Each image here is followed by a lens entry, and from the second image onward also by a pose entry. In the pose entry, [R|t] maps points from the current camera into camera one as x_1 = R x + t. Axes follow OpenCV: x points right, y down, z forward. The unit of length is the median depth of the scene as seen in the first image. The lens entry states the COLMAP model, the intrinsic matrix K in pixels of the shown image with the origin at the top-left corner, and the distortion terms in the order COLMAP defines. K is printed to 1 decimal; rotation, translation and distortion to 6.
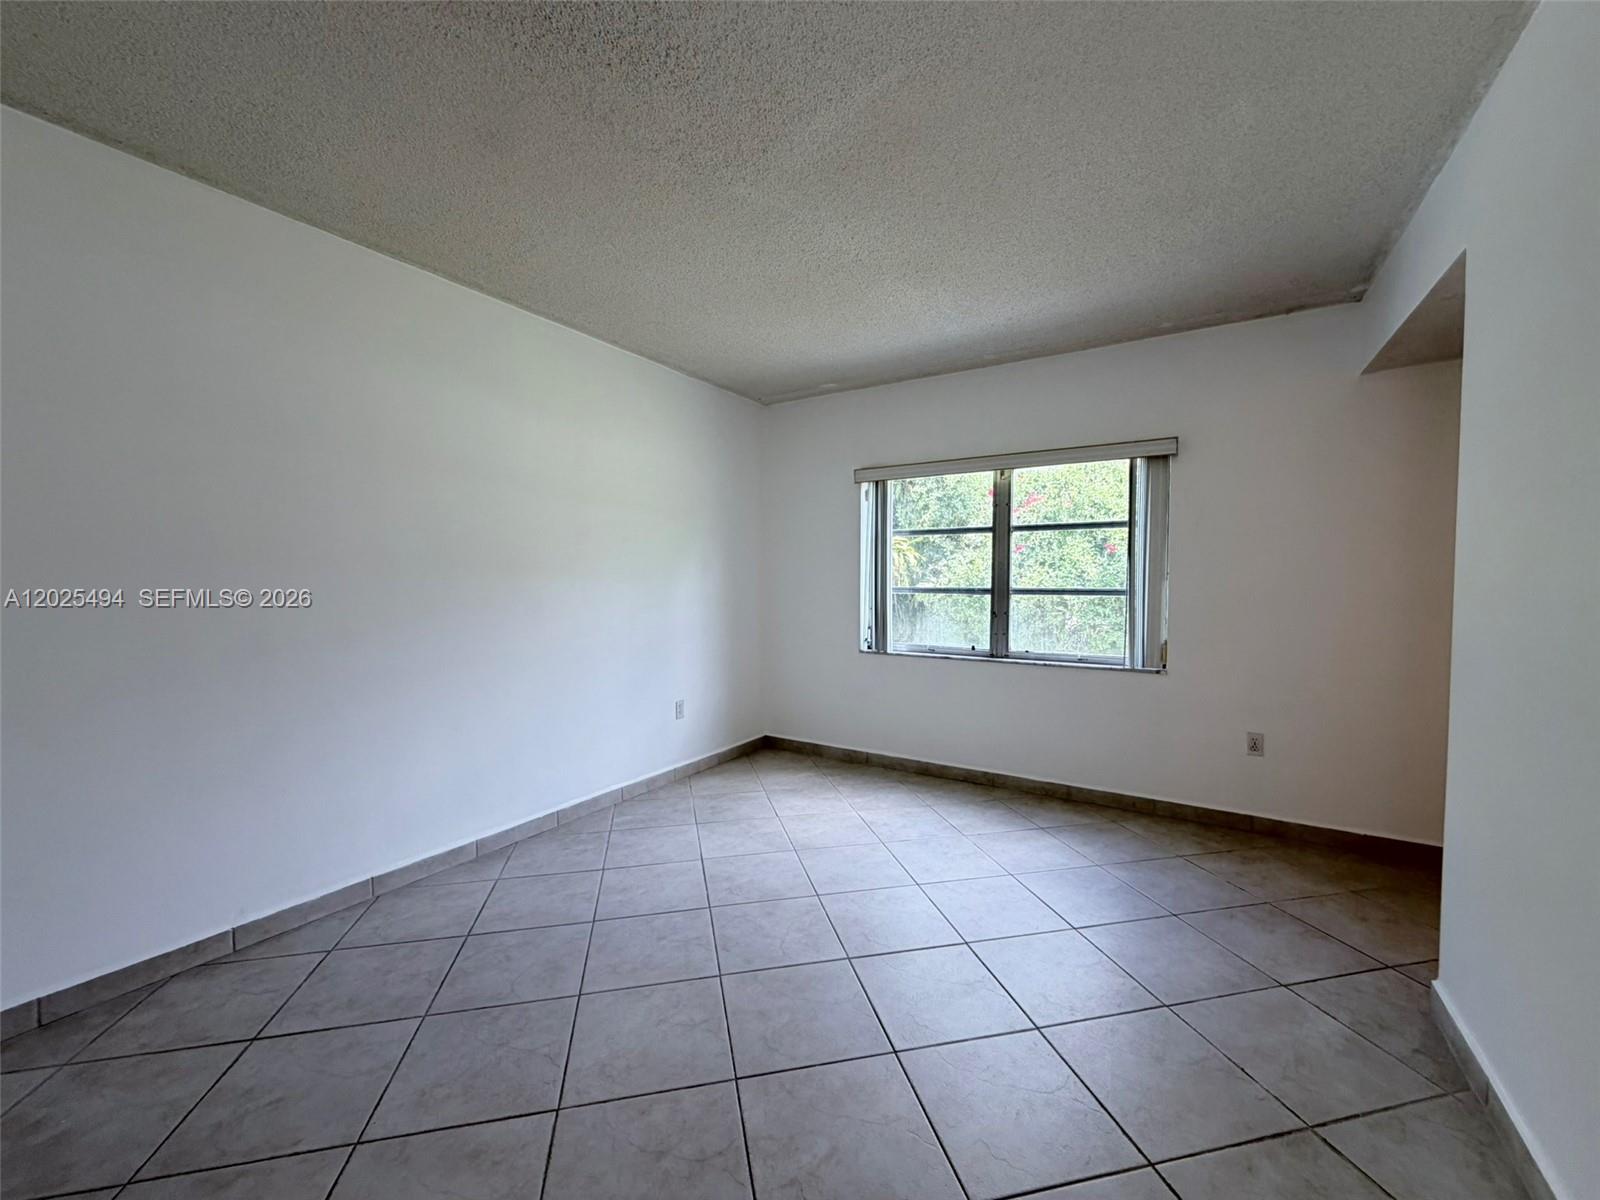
lens RADIAL K [[639.6, 0, 799.7], [0, 639.6, 597.7], [0, 0, 1]] dist [0.005564, -0.001325]
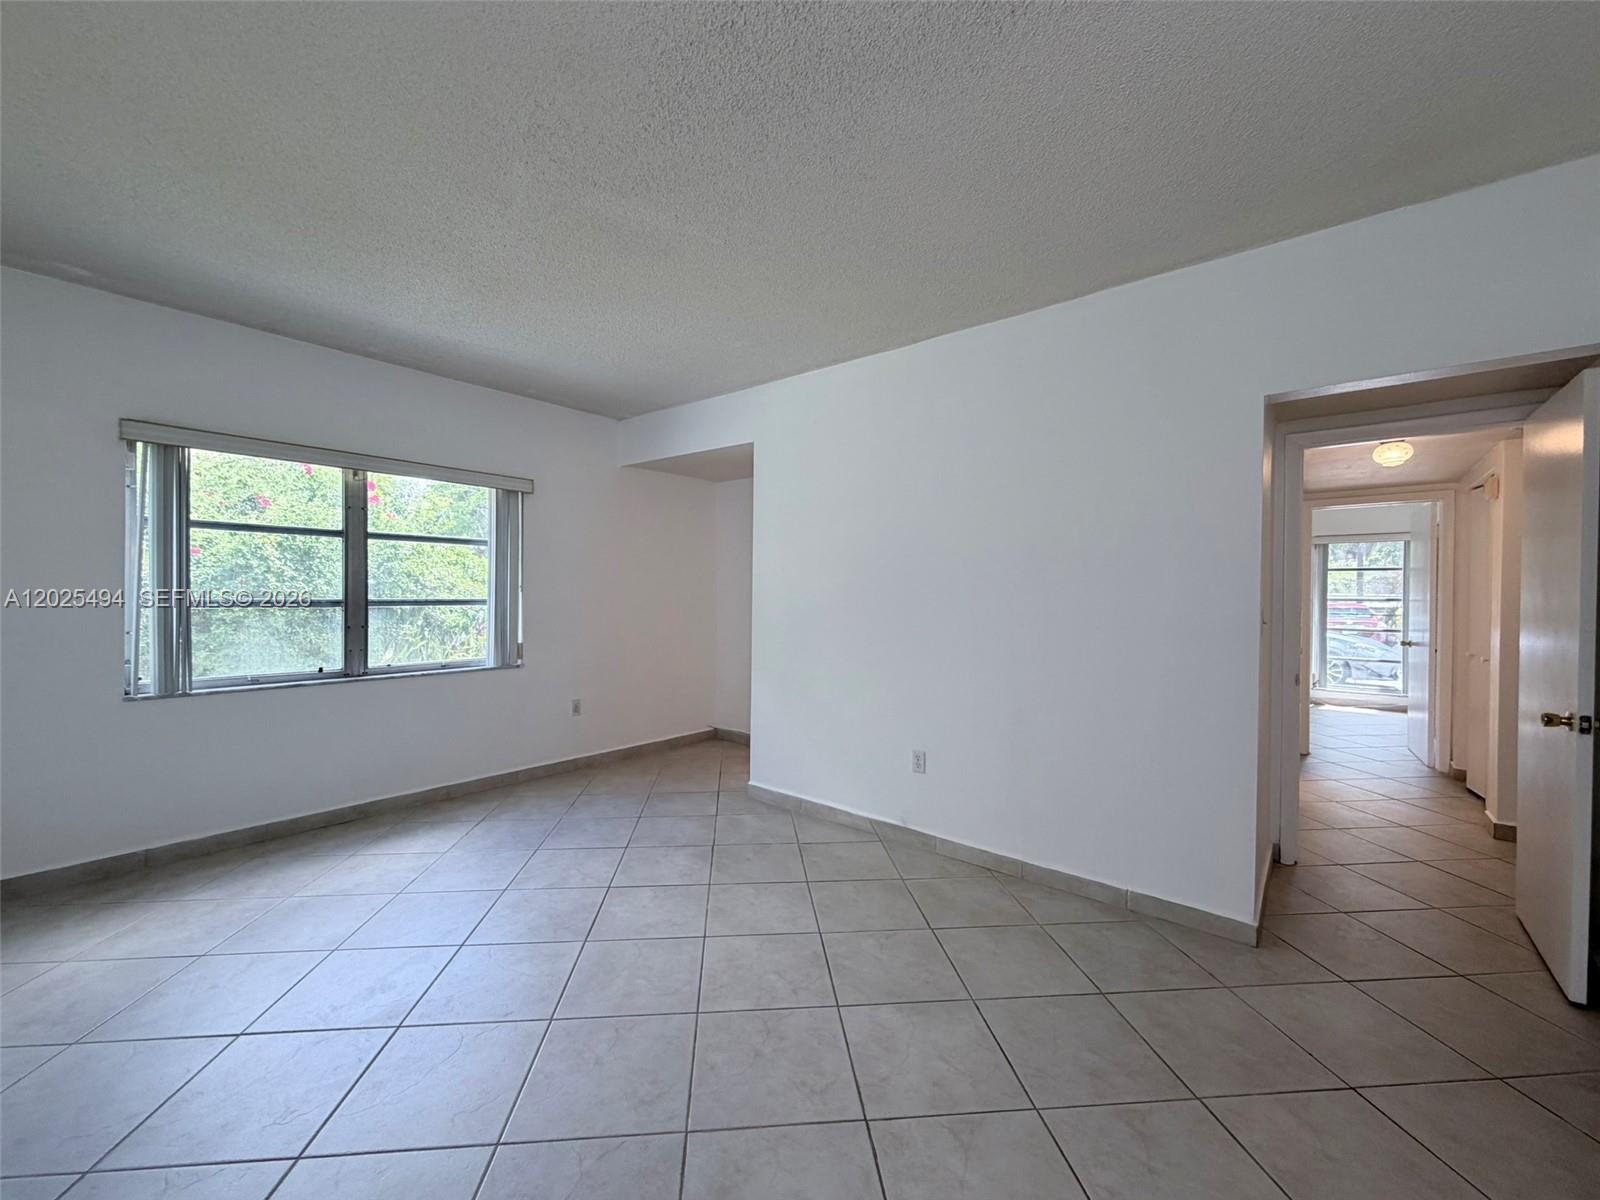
lens RADIAL K [[639.6, 0, 793.2], [0, 639.6, 597.5], [0, 0, 1]] dist [0.005564, -0.001325]
pose [[0.125102, -0.002095, 0.992142, -0.512157], [0.024591, 0.999697, -0.000990, -0.001877], [-0.991839, 0.024522, 0.125115, 0.271950]]
